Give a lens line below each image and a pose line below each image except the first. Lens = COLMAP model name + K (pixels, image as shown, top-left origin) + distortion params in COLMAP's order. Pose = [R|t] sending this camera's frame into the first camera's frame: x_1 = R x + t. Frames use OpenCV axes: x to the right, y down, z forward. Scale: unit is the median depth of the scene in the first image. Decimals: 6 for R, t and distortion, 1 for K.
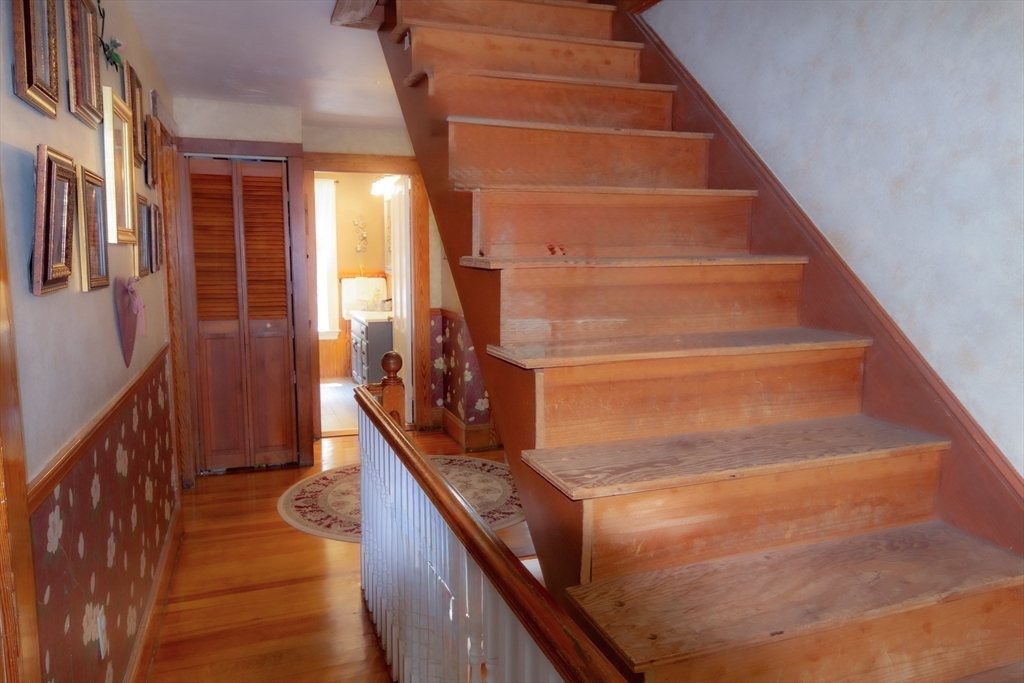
lens RADIAL K [[716.8, 0, 512.0], [0, 716.8, 341.5], [0, 0, 1]] dist [0.006605, 0.004313]
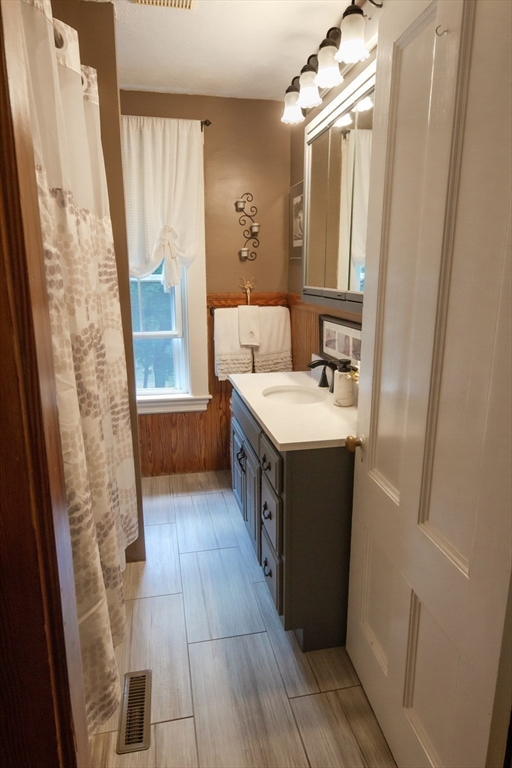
lens RADIAL K [[476.3, 0, 256.0], [0, 476.3, 384.0], [0, 0, 1]] dist [0.000527, 0.000071]
pose [[0.990915, 0.026977, -0.131757, -0.270212], [-0.012480, 0.993893, 0.109639, -0.123191], [0.133911, -0.106998, 0.985200, 1.104334]]
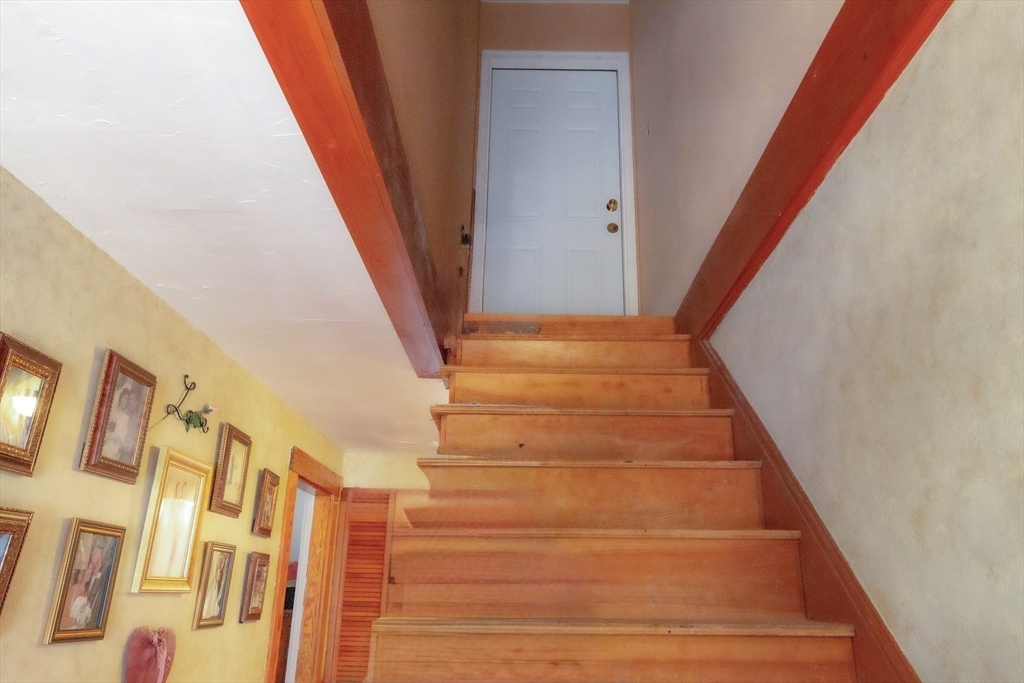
lens RADIAL K [[739.9, 0, 512.0], [0, 739.9, 341.5], [0, 0, 1]] dist [0.001836, 0.001533]
pose [[0.936389, -0.100464, -0.336278, 0.267398], [-0.059937, 0.898304, -0.435268, -0.023824], [0.345808, 0.427735, 0.835140, 0.118359]]
